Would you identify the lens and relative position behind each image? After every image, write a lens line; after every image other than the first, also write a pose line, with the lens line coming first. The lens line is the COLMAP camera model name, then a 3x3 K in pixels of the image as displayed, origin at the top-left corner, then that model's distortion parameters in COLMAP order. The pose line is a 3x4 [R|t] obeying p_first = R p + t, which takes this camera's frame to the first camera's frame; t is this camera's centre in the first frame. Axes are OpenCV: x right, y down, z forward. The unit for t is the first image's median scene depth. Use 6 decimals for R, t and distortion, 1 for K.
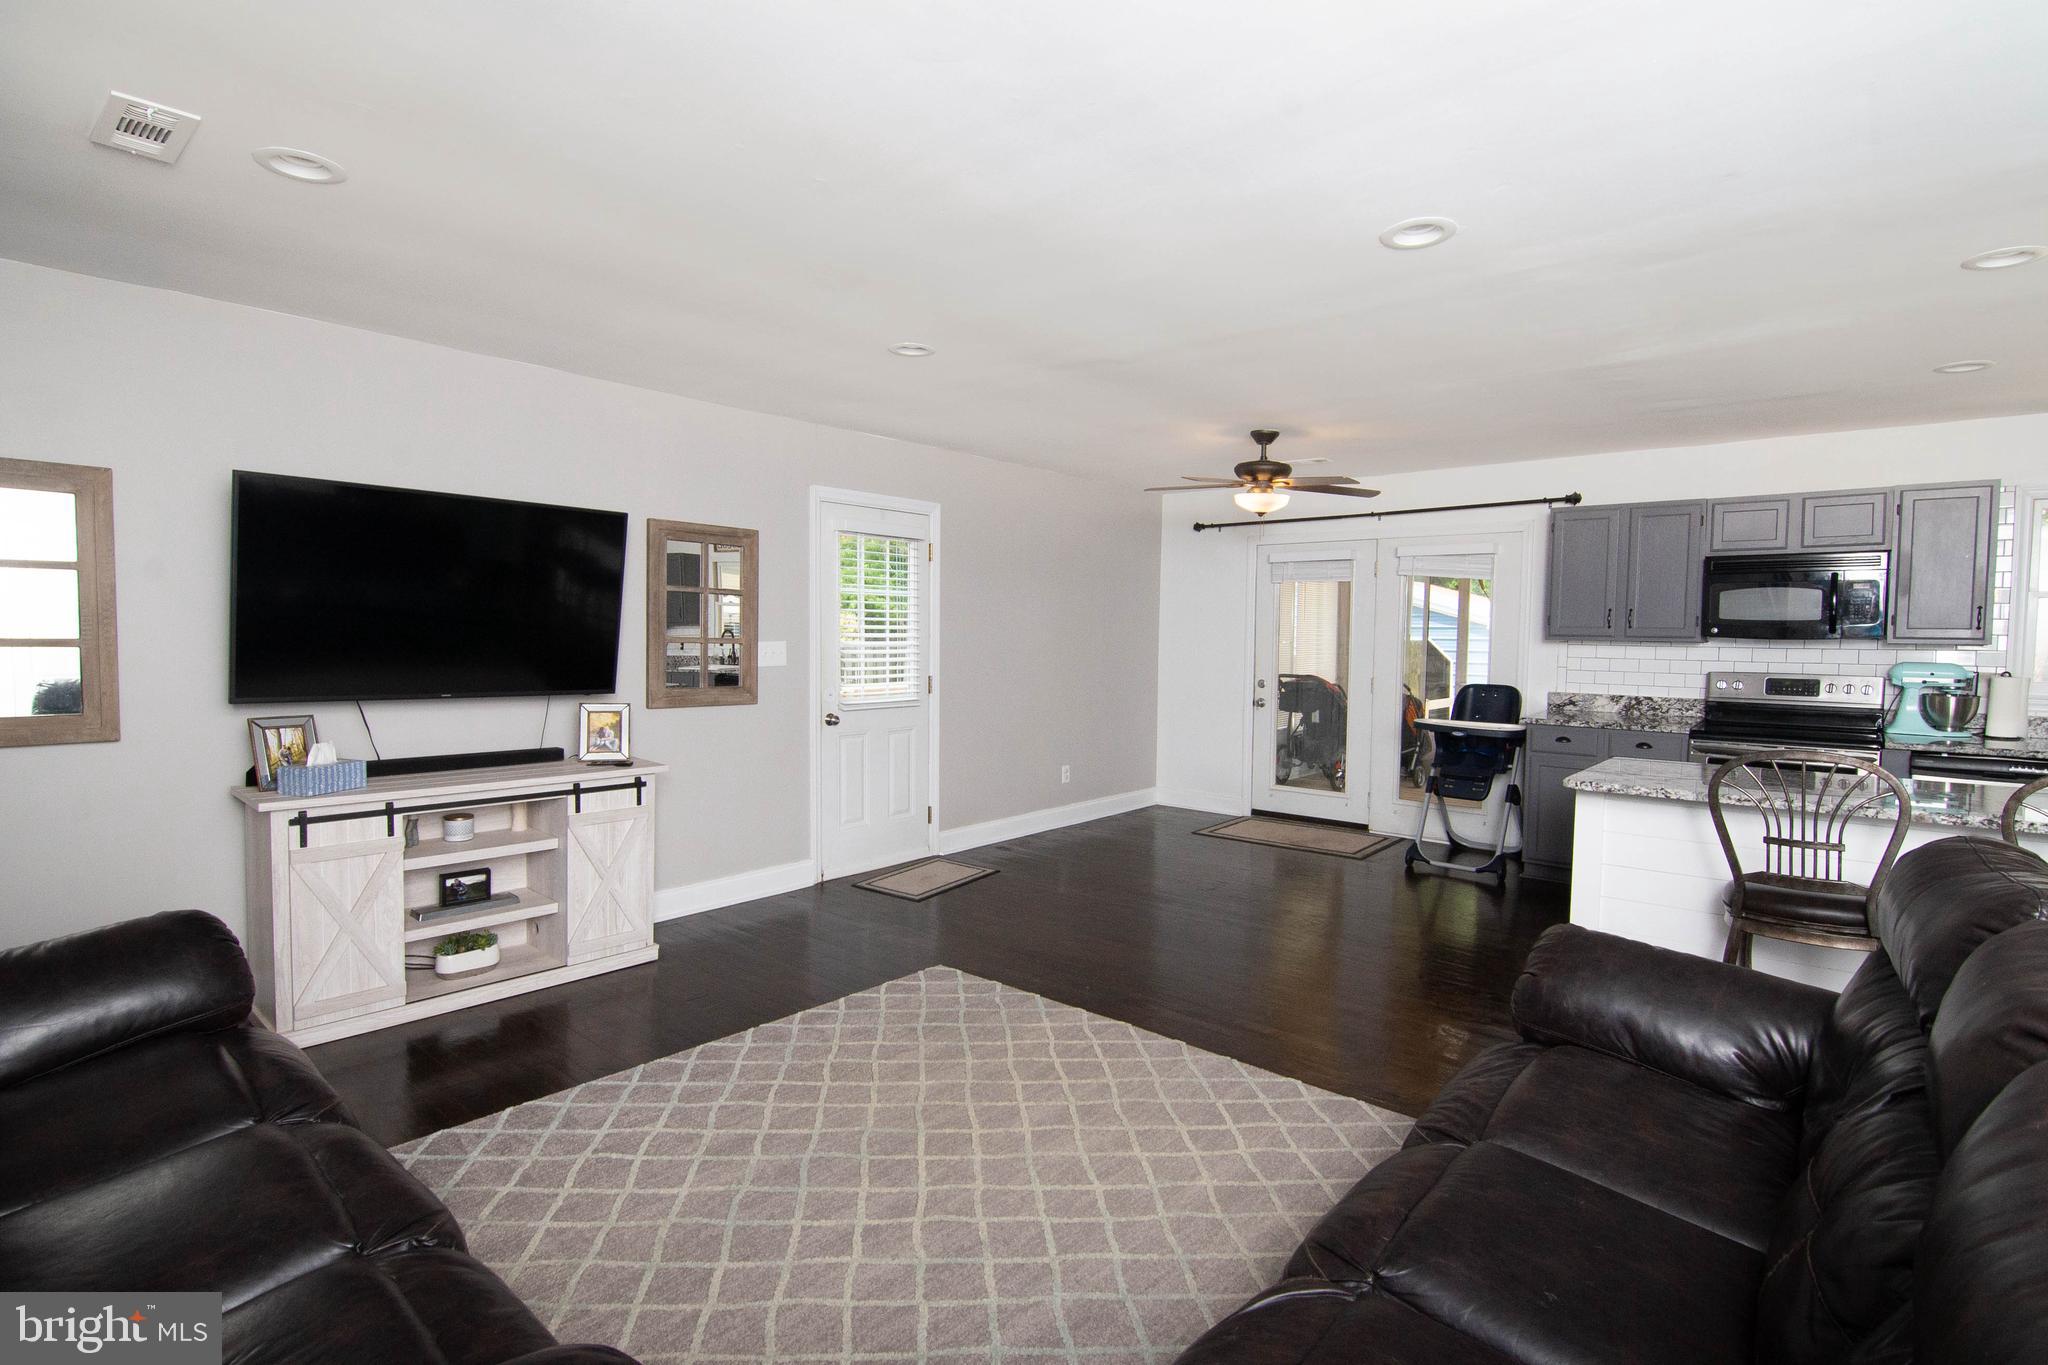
lens RADIAL K [[984.1, 0, 1018.8], [0, 984.1, 686.2], [0, 0, 1]] dist [-0.005152, -0.013698]
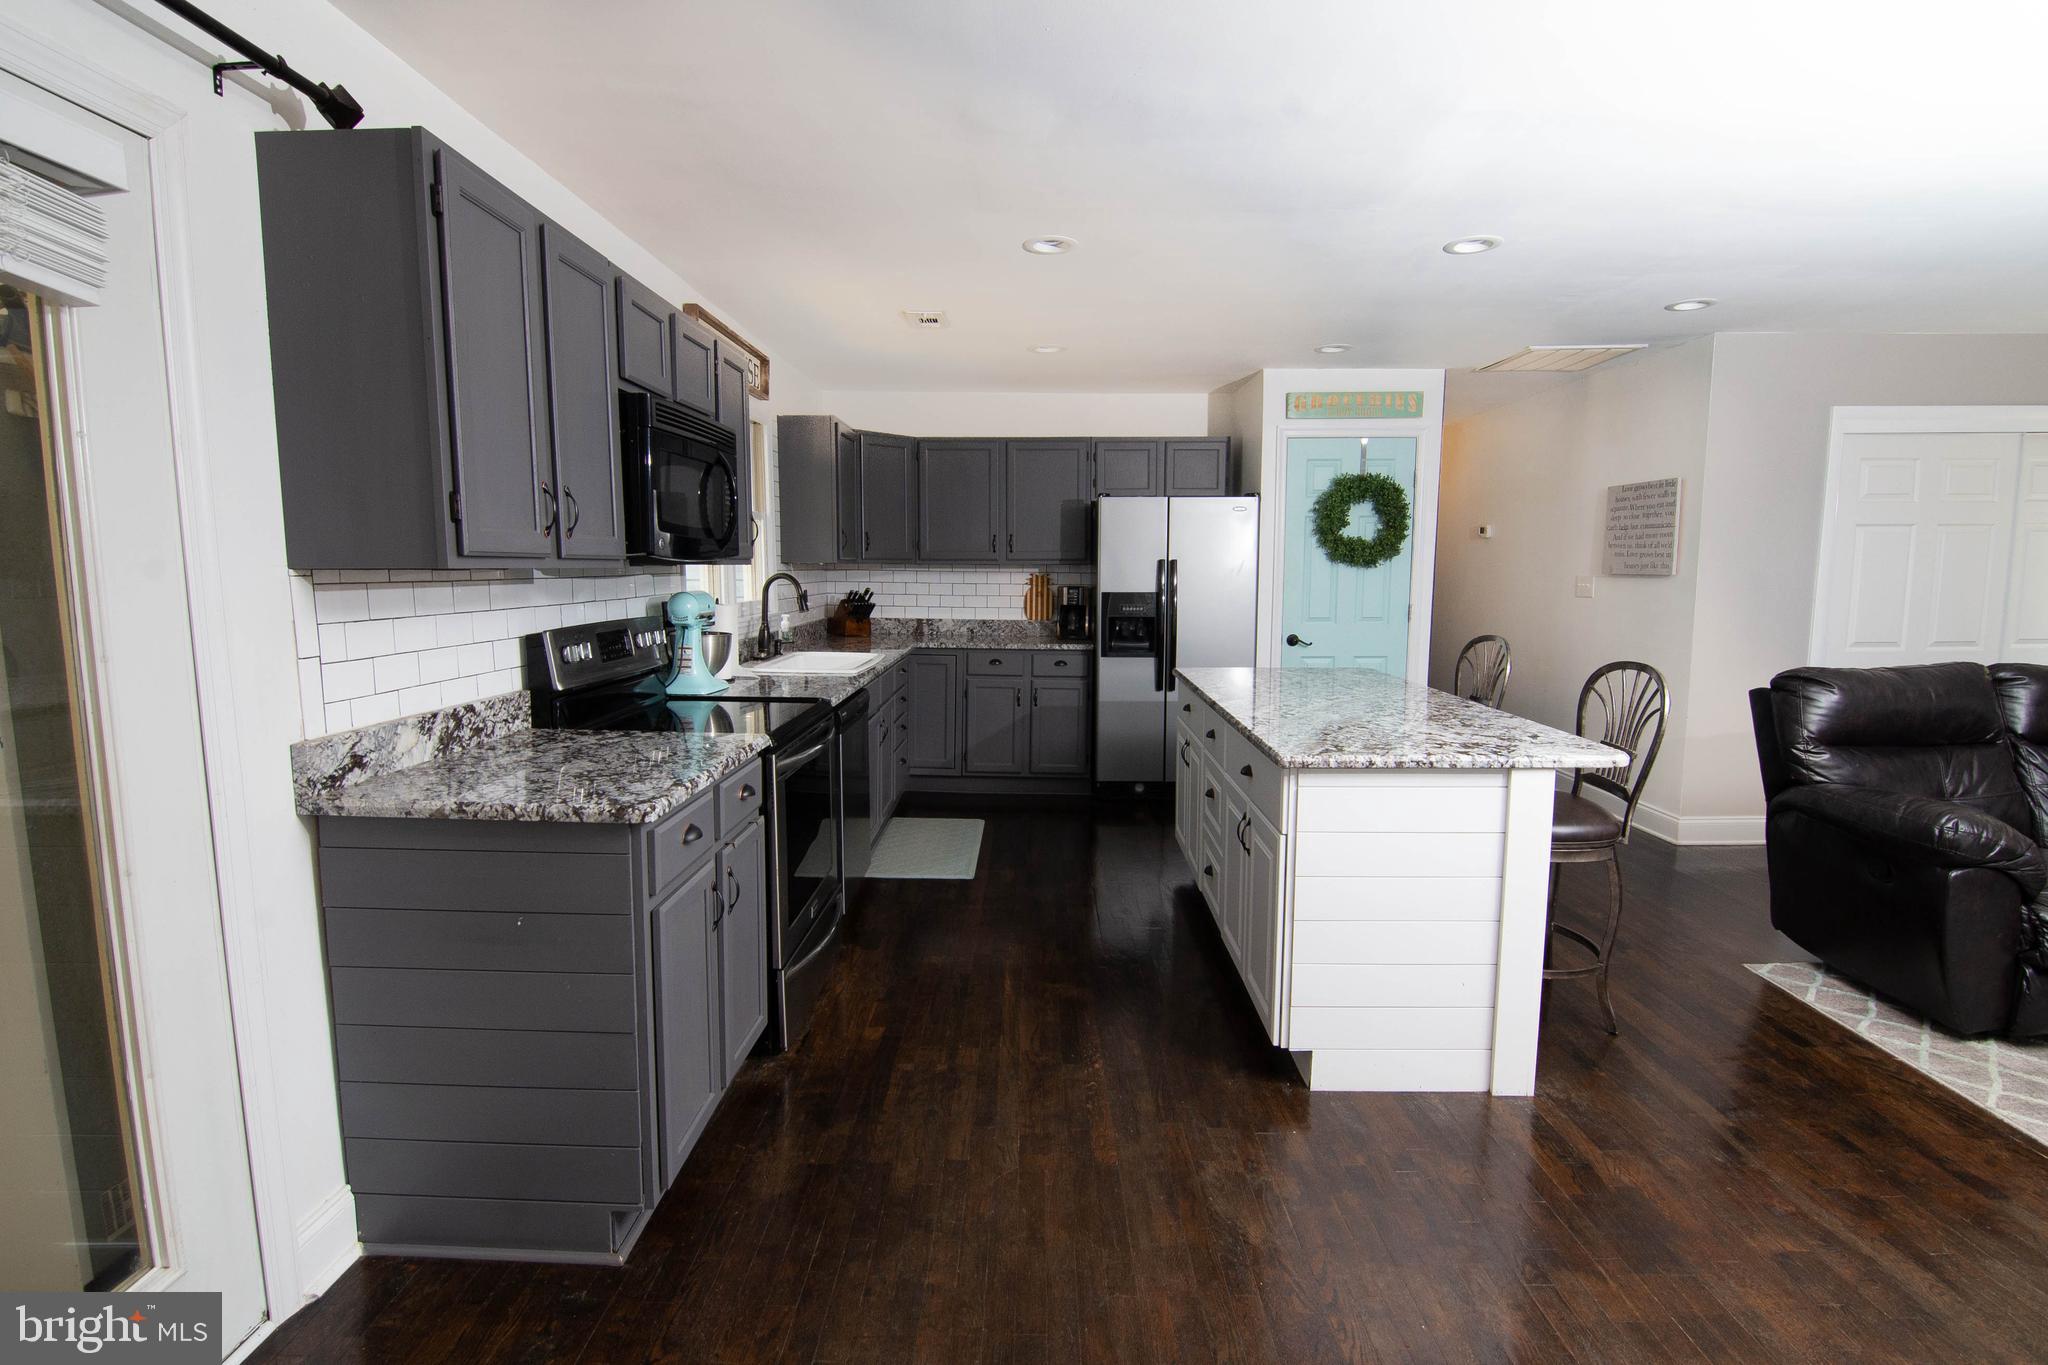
lens RADIAL K [[984.1, 0, 1018.8], [0, 984.1, 686.2], [0, 0, 1]] dist [-0.005152, -0.013698]
pose [[-0.640778, -0.107093, 0.760220, 0.179611], [0.031174, 0.985777, 0.165143, -0.056240], [-0.767093, 0.129519, -0.628325, 1.056219]]
